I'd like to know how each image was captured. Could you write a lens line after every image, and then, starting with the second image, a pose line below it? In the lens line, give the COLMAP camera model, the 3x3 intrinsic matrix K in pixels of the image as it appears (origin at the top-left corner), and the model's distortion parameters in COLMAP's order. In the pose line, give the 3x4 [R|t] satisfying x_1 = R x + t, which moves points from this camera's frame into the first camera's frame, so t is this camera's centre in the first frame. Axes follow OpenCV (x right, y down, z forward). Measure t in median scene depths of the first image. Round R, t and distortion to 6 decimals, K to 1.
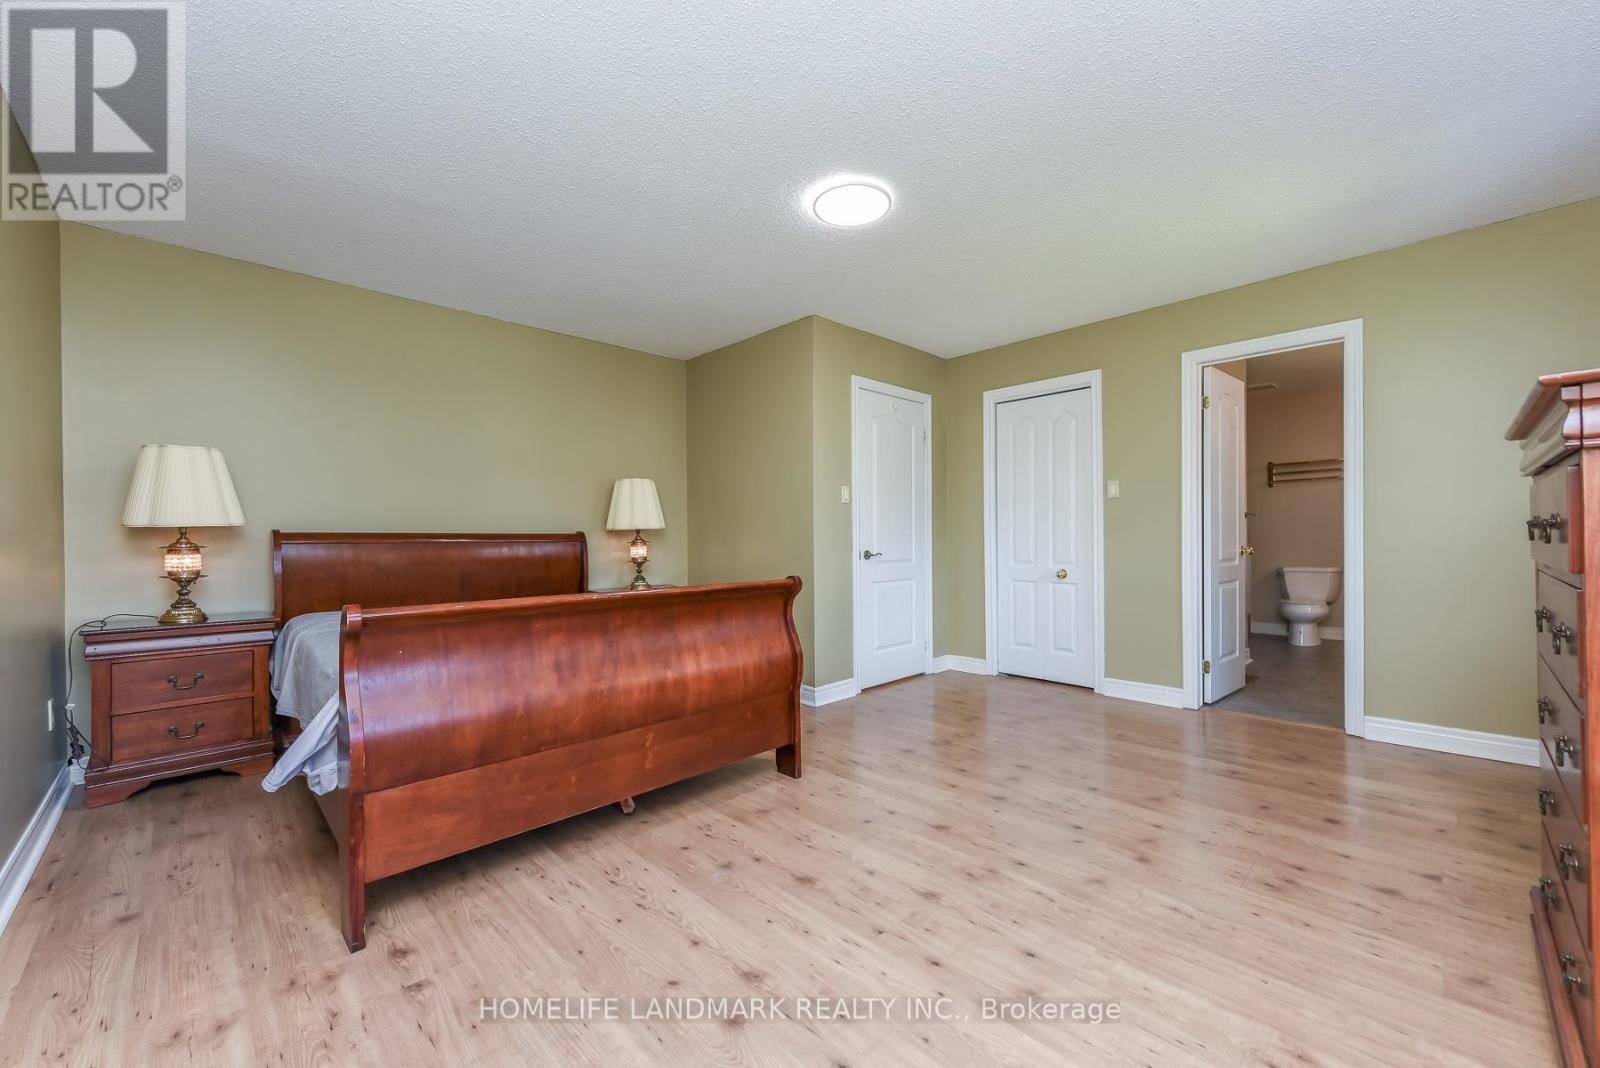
lens RADIAL K [[623.7, 0, 805.3], [0, 623.7, 541.6], [0, 0, 1]] dist [0.000396, -0.000564]
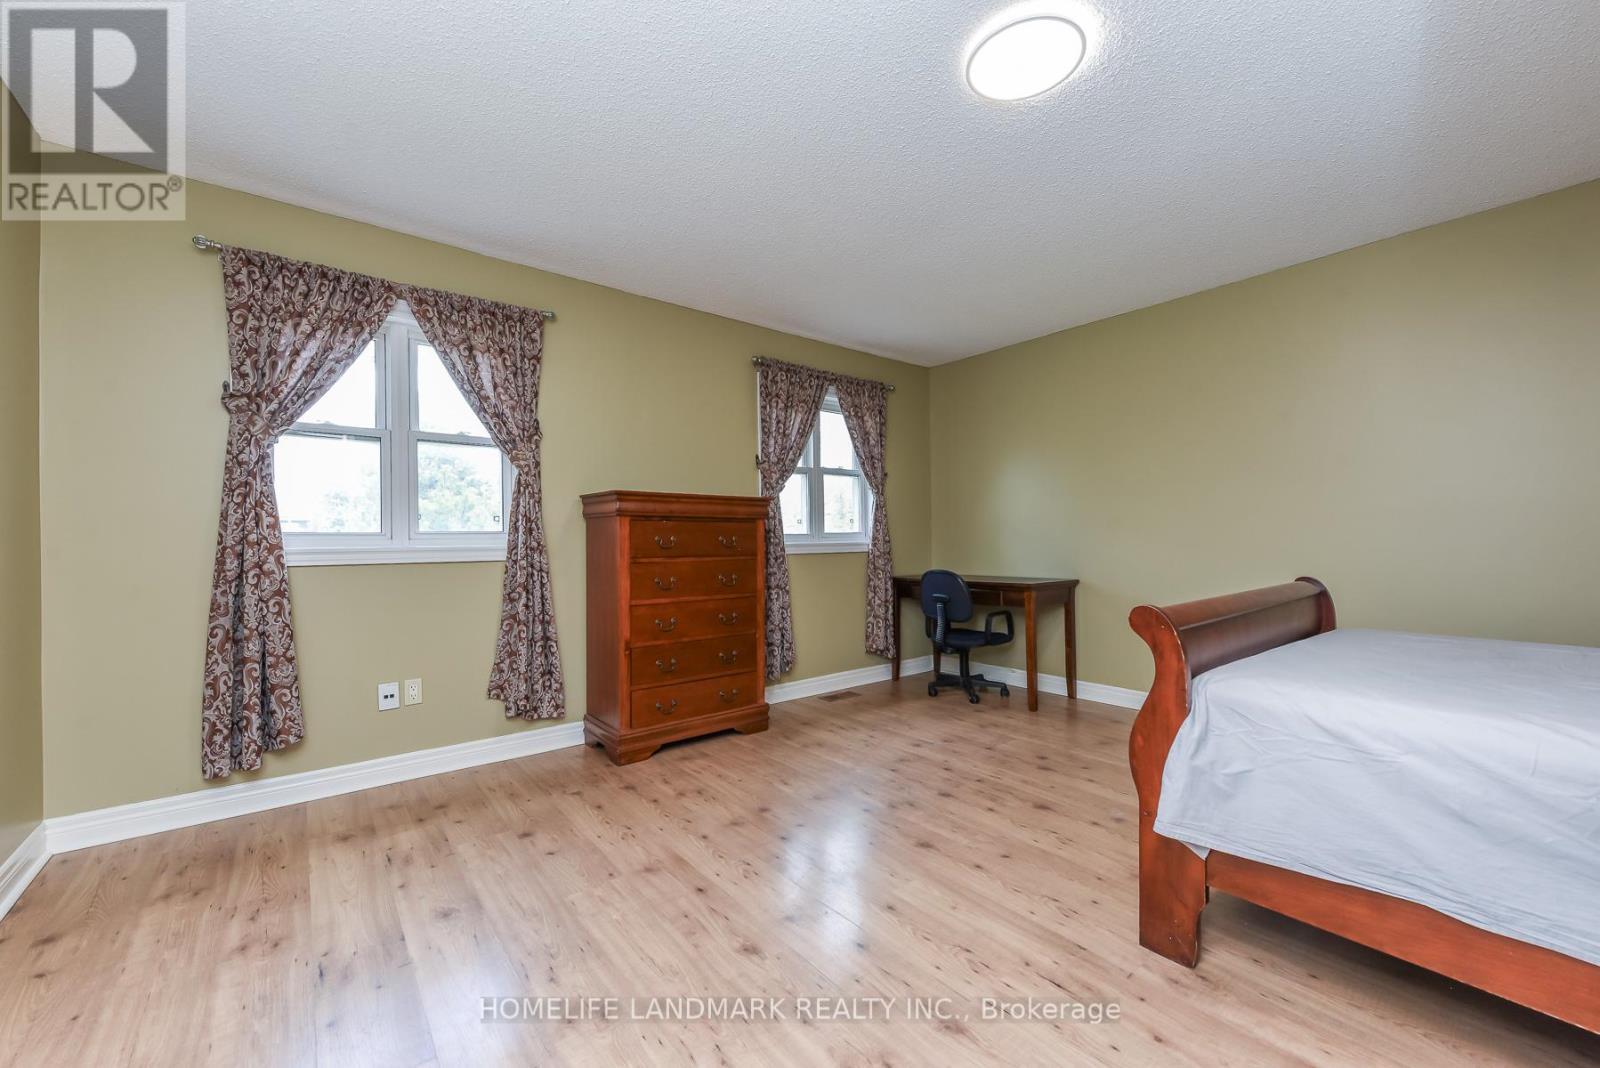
lens RADIAL K [[623.7, 0, 805.3], [0, 623.7, 541.6], [0, 0, 1]] dist [0.000396, -0.000564]
pose [[-0.995465, 0.018599, 0.093290, 0.299256], [0.019505, 0.999771, 0.008811, -0.020527], [-0.093105, 0.010591, -0.995600, 1.950868]]
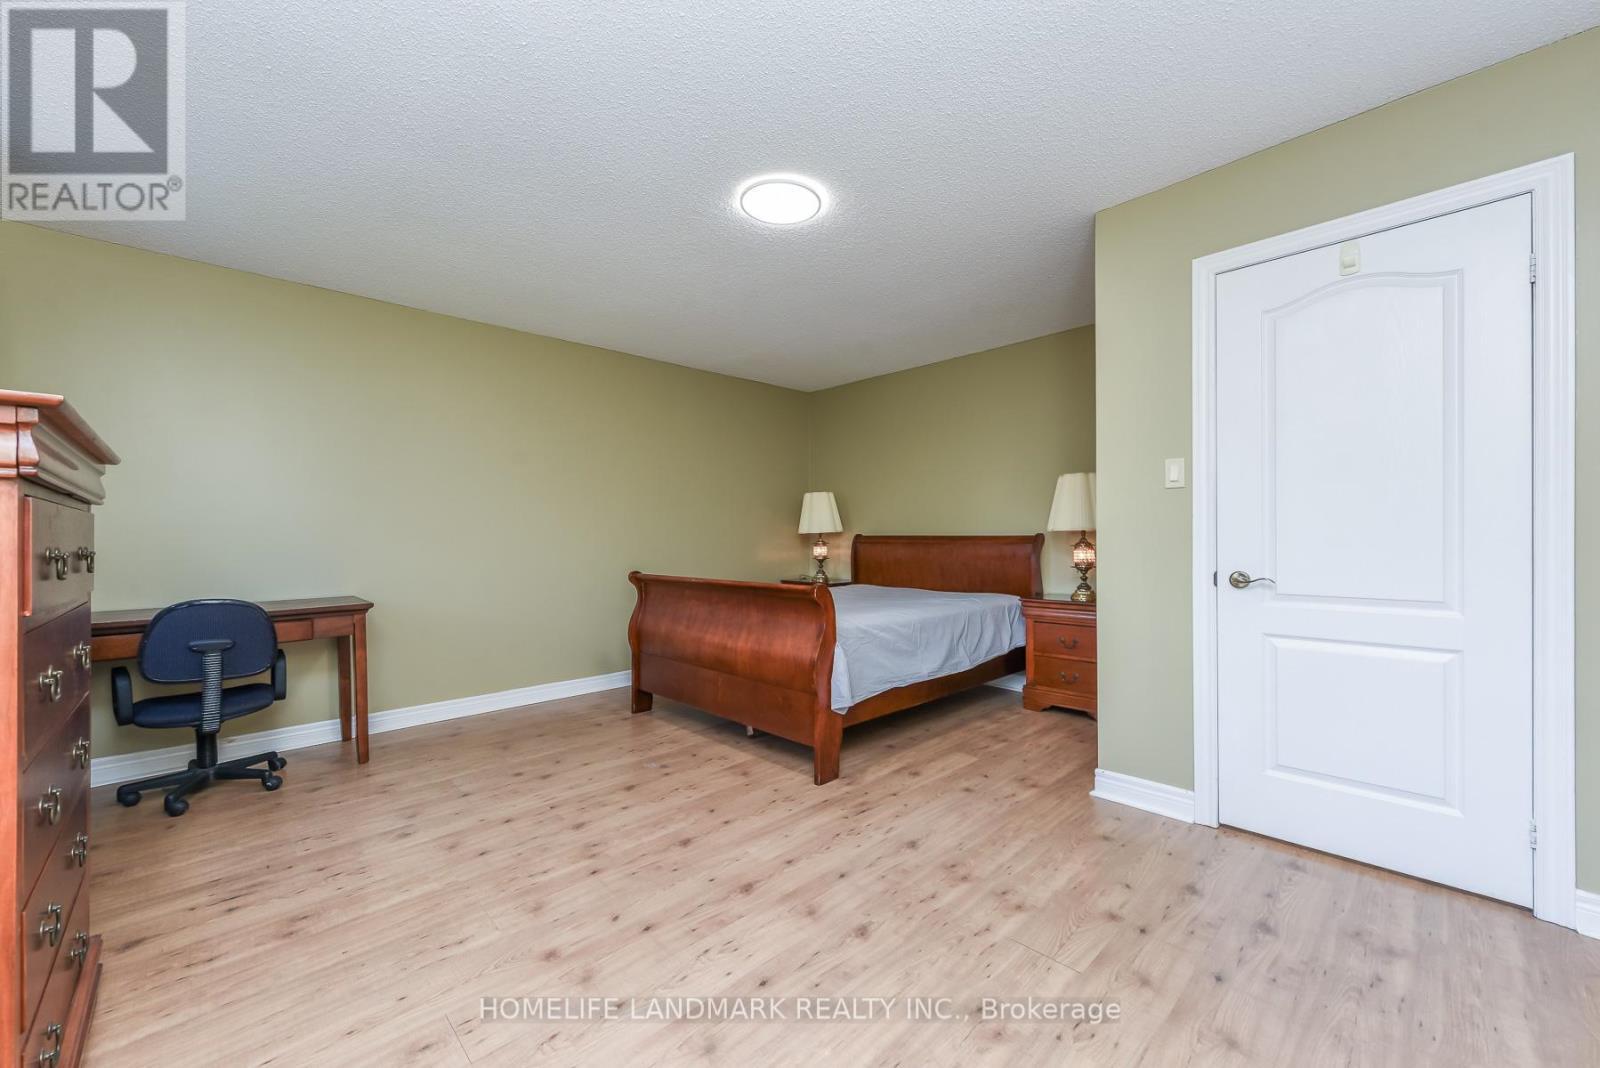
lens RADIAL K [[623.7, 0, 805.3], [0, 623.7, 541.6], [0, 0, 1]] dist [0.000396, -0.000564]
pose [[-0.002841, 0.017200, -0.999848, 1.190937], [0.000225, 0.999852, 0.017200, -0.037278], [0.999996, -0.000176, -0.002844, 1.183091]]
